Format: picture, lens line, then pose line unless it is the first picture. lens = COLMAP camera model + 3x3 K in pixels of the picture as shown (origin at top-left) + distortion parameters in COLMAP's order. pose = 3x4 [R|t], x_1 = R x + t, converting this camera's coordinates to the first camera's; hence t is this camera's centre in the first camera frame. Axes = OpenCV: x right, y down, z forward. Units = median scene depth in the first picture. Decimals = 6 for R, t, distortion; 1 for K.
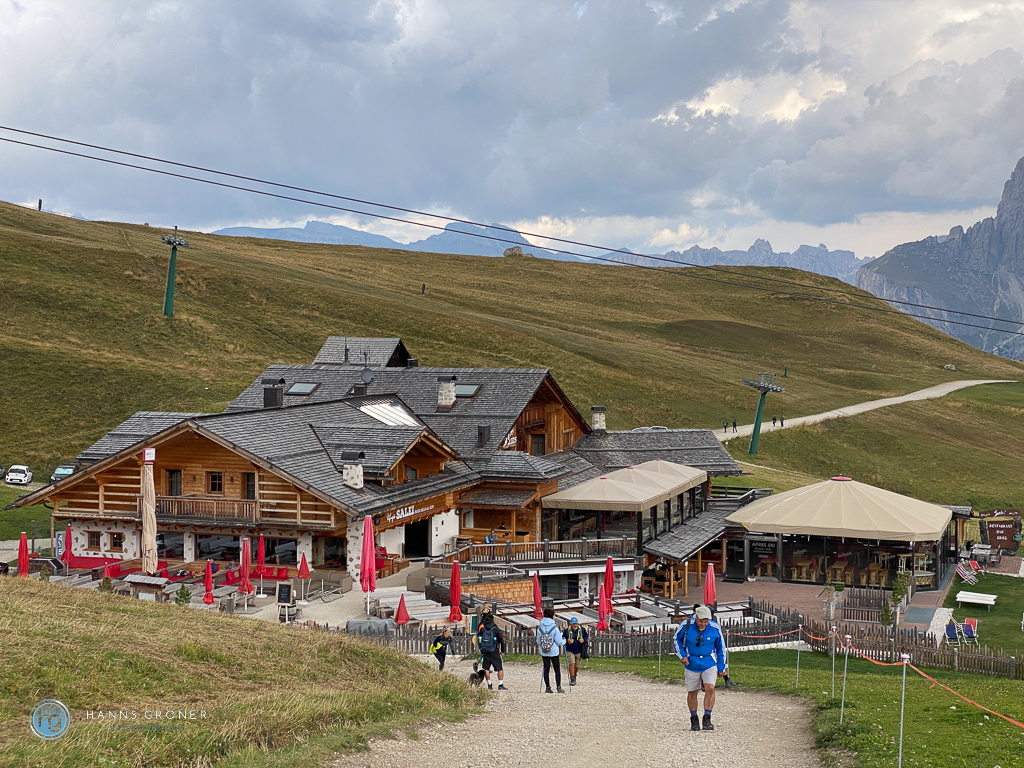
lens RADIAL K [[1519.6, 0, 513.2], [0, 1519.6, 381.3], [0, 0, 1]] dist [0.148047, 0.000000]
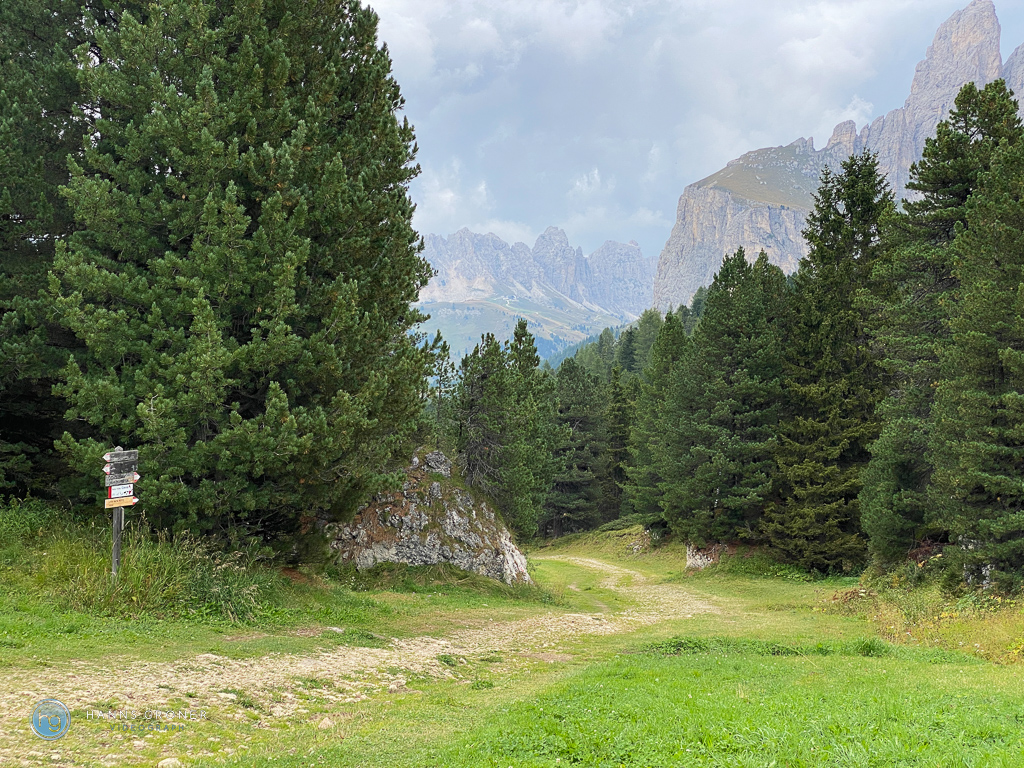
lens RADIAL K [[1519.6, 0, 511.3], [0, 1519.6, 384.4], [0, 0, 1]] dist [0.148047, 0.000000]
pose [[0.993539, 0.012720, 0.112774, 0.094124], [-0.007513, 0.998891, -0.046476, 0.029202], [-0.113241, 0.045329, 0.992533, 0.429939]]
